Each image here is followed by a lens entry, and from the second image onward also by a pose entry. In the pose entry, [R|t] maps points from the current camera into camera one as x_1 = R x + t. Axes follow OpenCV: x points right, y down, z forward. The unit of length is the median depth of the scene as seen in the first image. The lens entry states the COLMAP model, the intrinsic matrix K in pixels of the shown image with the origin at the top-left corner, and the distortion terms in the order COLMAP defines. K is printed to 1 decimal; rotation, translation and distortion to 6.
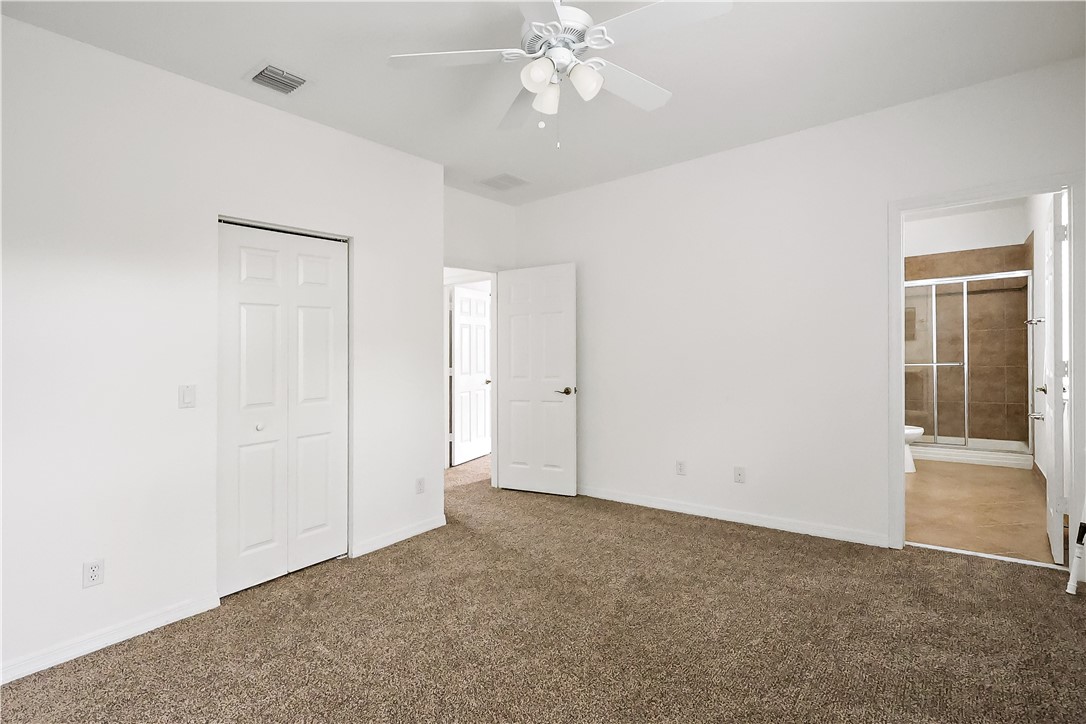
lens RADIAL K [[523.8, 0, 543.0], [0, 523.8, 362.0], [0, 0, 1]] dist [0.003263, 0.001018]
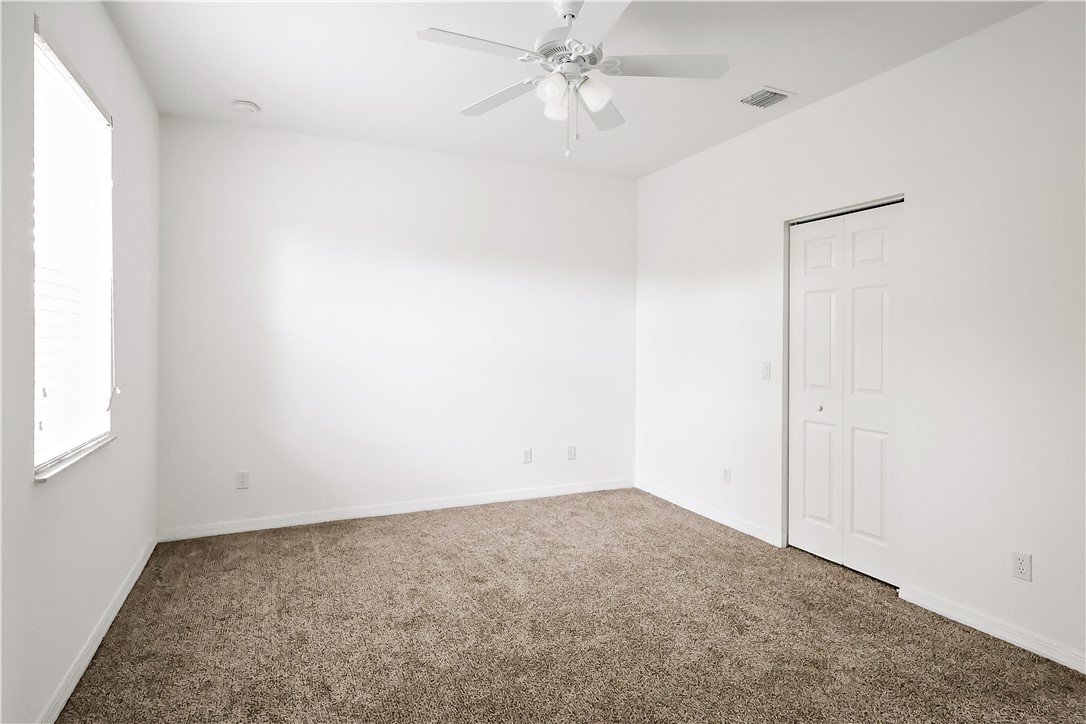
lens RADIAL K [[595.1, 0, 545.2], [0, 595.1, 336.5], [0, 0, 1]] dist [-0.001531, -0.000102]
pose [[-0.468503, 0.008592, -0.883420, 0.773515], [-0.019402, 0.999611, 0.020012, -0.031661], [0.883249, 0.026516, -0.468155, 1.066765]]
